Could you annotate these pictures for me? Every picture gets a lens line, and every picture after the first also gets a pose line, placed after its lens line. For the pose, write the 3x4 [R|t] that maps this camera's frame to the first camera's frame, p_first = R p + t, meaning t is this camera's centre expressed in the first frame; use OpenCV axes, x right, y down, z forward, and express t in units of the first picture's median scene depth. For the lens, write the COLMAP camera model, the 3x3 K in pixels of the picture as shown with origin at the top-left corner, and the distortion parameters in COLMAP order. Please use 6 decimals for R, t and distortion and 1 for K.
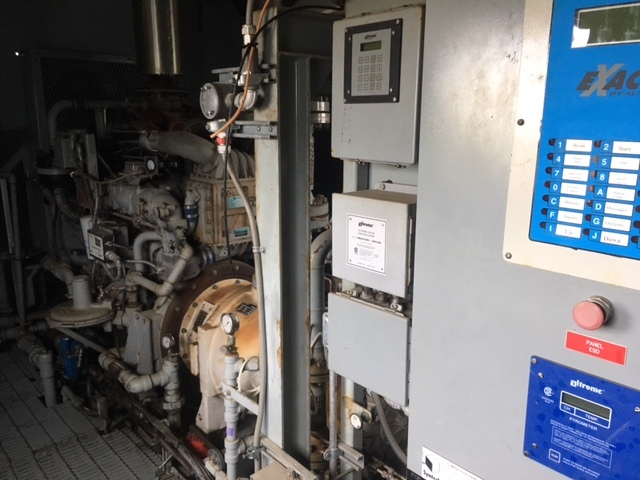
lens RADIAL K [[550.3, 0, 322.1], [0, 550.3, 238.1], [0, 0, 1]] dist [0.070571, -0.083666]
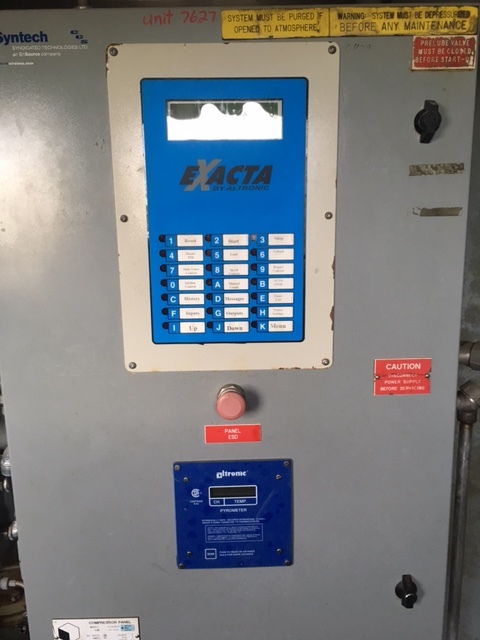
lens RADIAL K [[550.3, 0, 239.8], [0, 550.3, 323.8], [0, 0, 1]] dist [0.070571, -0.083666]
pose [[0.658984, -0.167226, 0.733332, -0.216107], [0.183093, 0.981309, 0.059244, -0.061391], [-0.729532, 0.095227, 0.677285, 0.279317]]
